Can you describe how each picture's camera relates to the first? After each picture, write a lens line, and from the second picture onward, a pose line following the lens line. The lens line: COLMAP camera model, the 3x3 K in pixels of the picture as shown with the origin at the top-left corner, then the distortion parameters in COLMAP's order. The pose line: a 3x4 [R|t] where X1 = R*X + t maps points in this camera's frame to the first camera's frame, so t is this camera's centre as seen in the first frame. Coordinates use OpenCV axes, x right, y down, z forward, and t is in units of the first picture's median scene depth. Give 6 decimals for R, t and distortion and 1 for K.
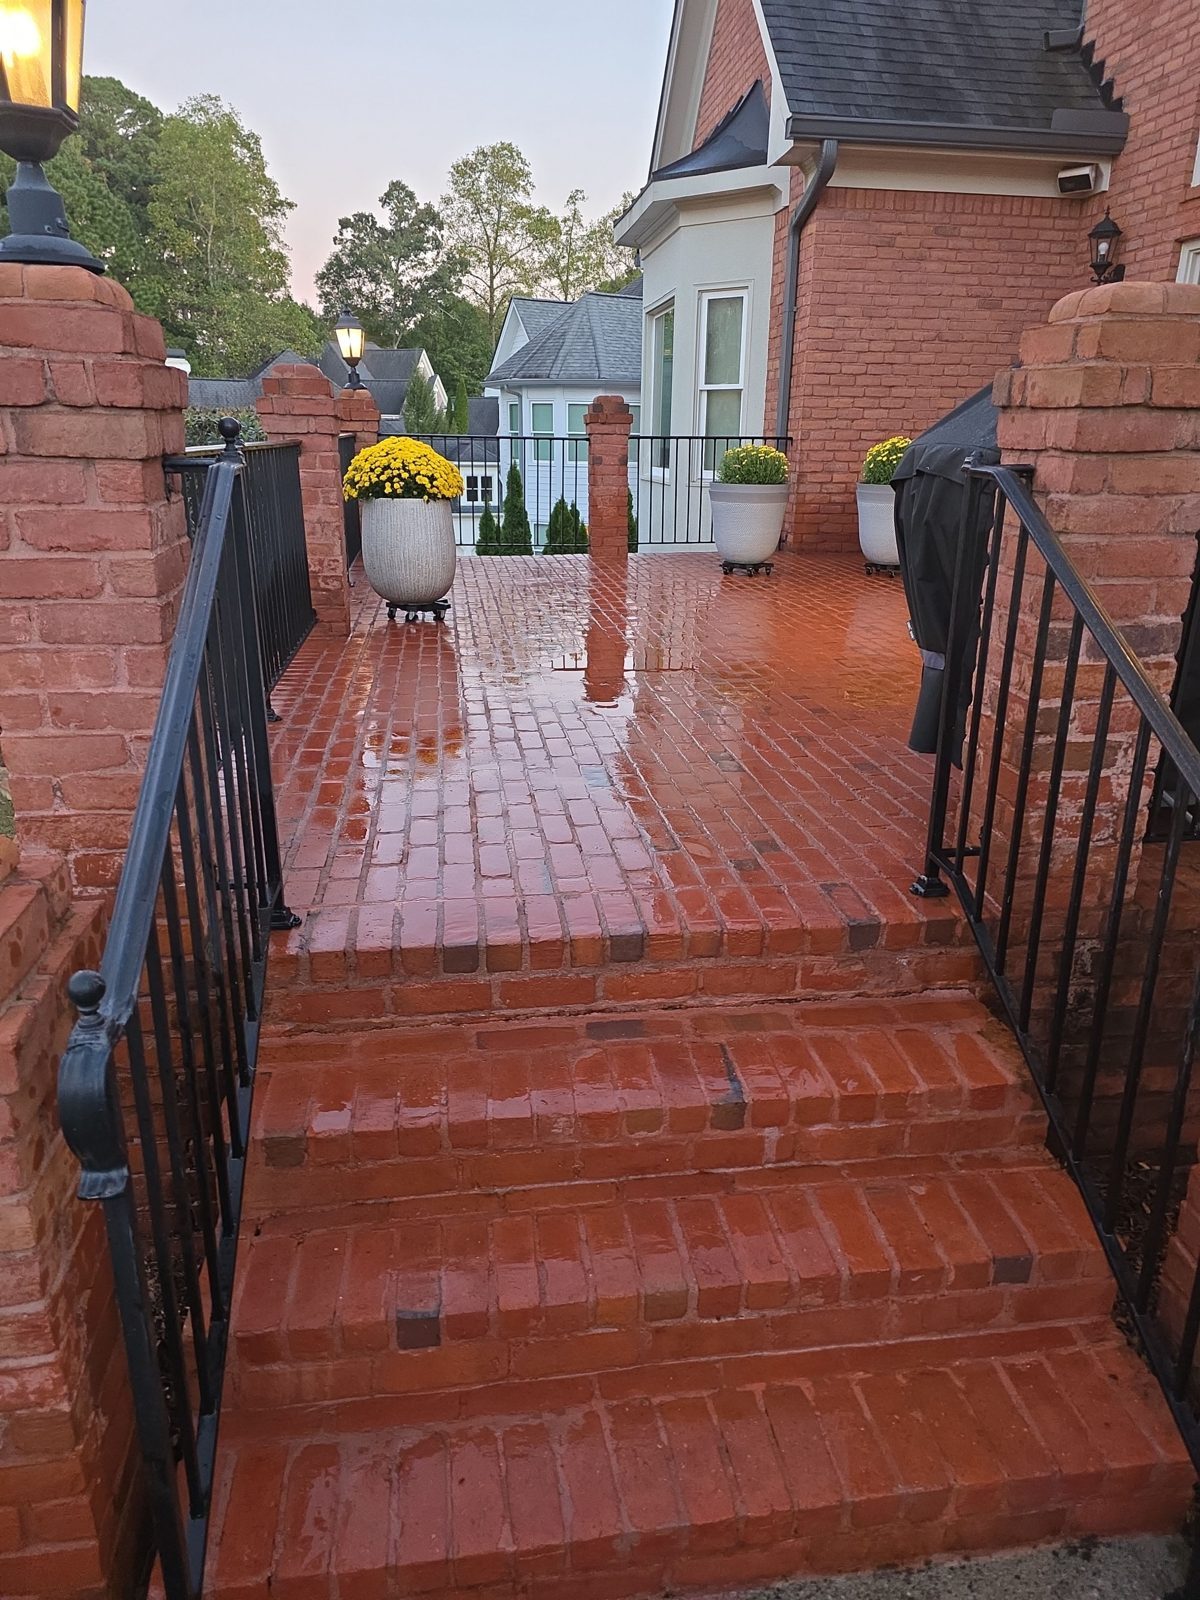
lens RADIAL K [[1077.8, 0, 604.5], [0, 1077.8, 808.9], [0, 0, 1]] dist [0.039600, -0.031735]
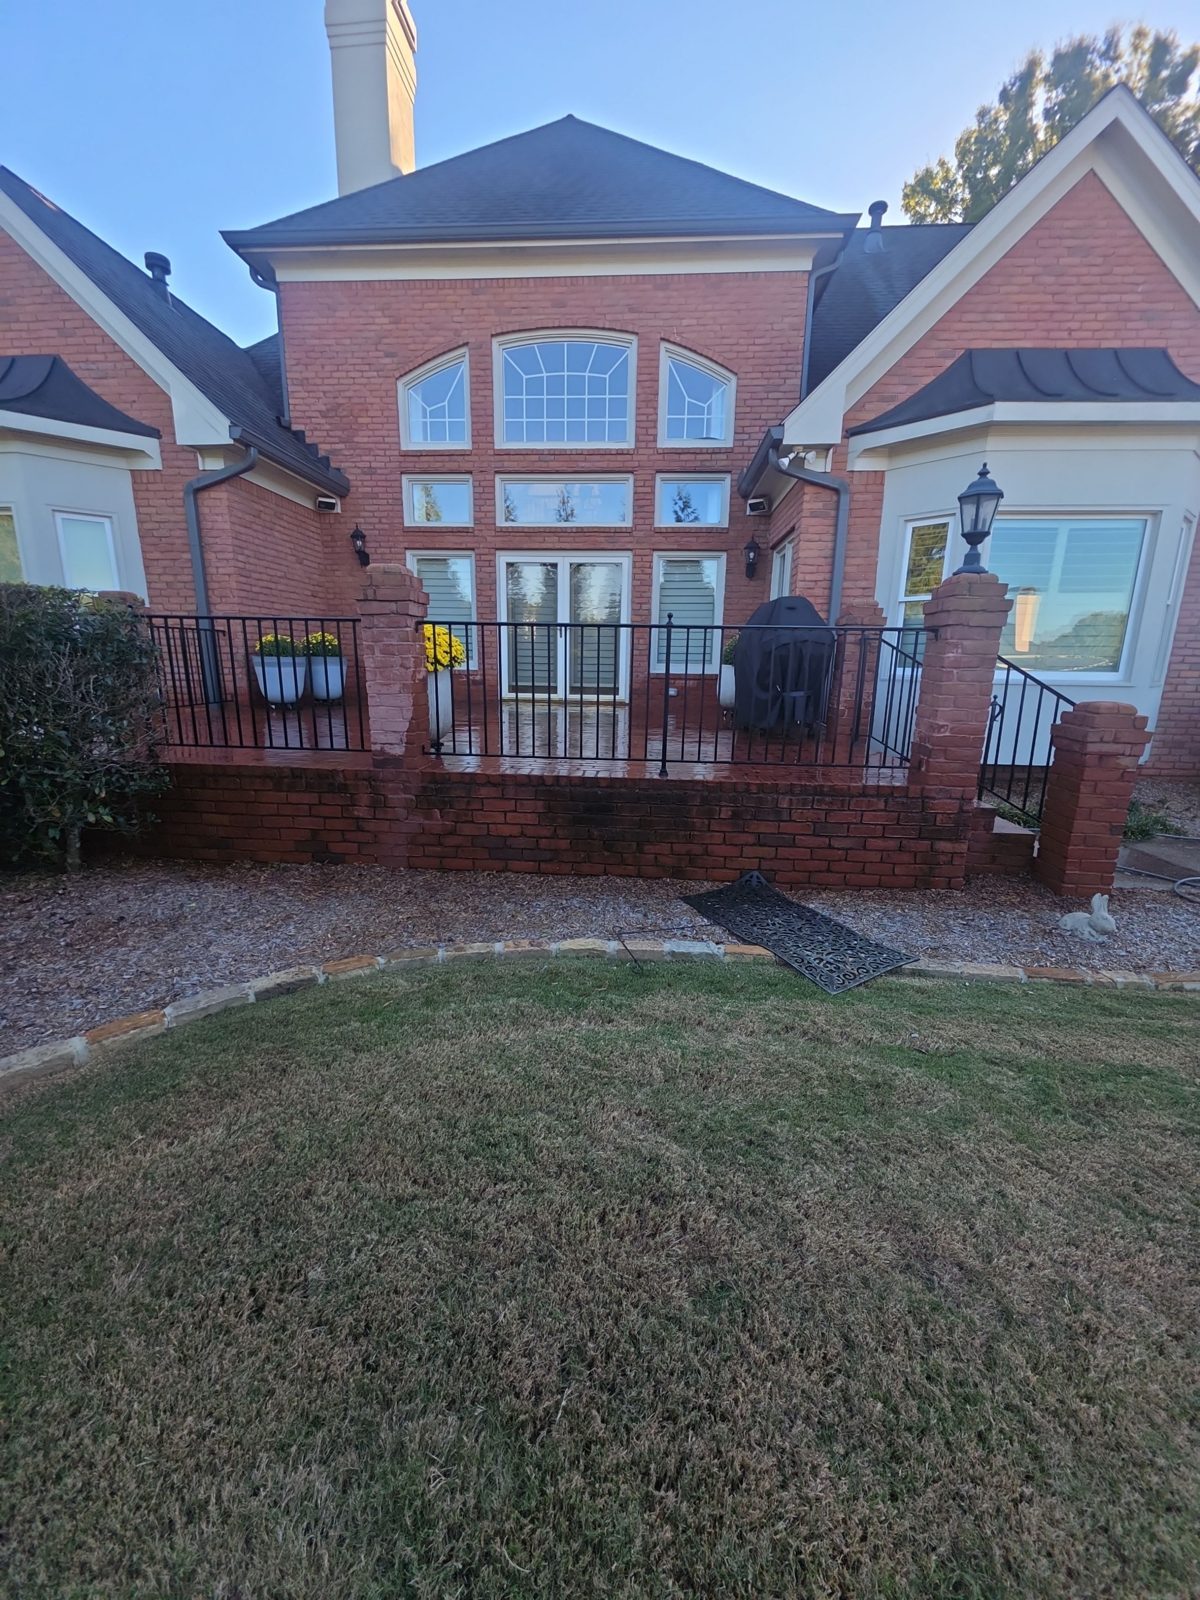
lens RADIAL K [[630.6, 0, 604.1], [0, 630.6, 806.9], [0, 0, 1]] dist [0.011268, -0.006537]
pose [[0.215123, -0.231631, 0.948720, -0.610540], [0.306847, 0.938297, 0.159508, -0.105259], [-0.927128, 0.256798, 0.272925, 0.373654]]
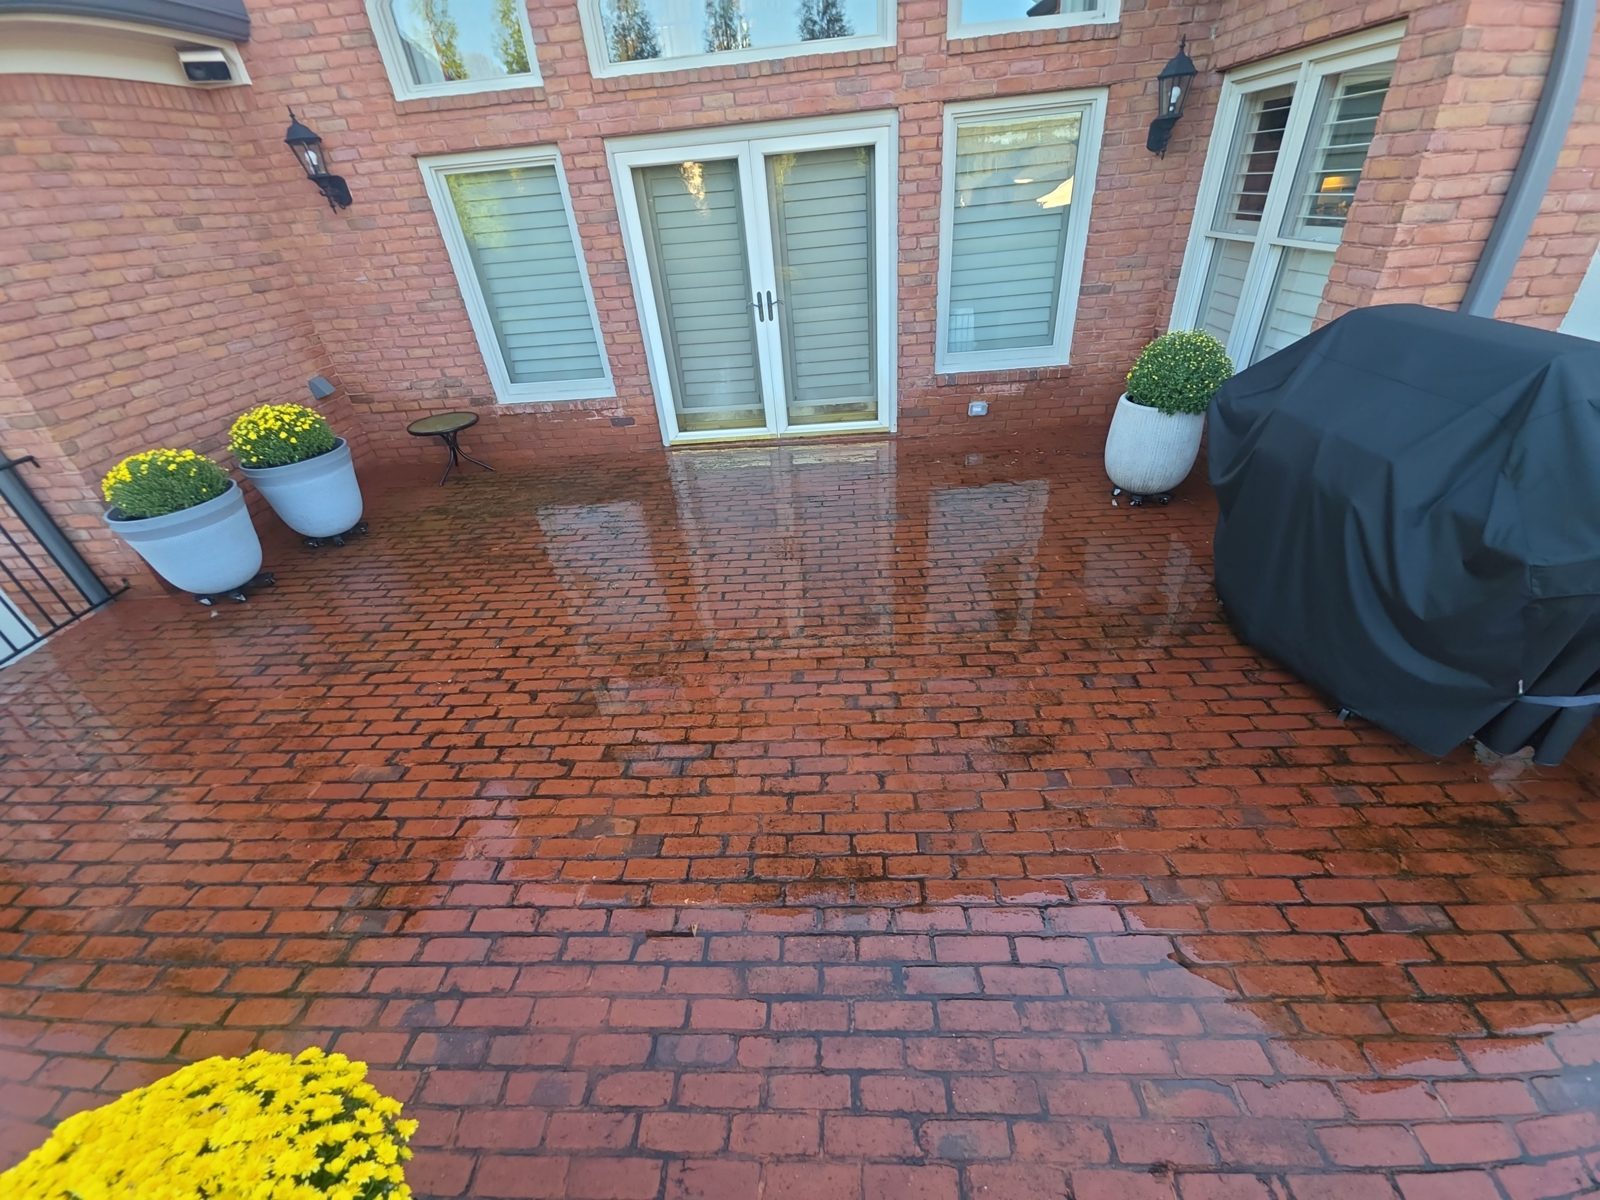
lens RADIAL K [[630.6, 0, 802.1], [0, 630.6, 600.9], [0, 0, 1]] dist [0.011268, -0.006537]
pose [[0.186560, -0.555730, 0.810160, -0.103010], [0.395778, 0.797275, 0.455754, -0.277120], [-0.899197, 0.235618, 0.368685, 0.485811]]
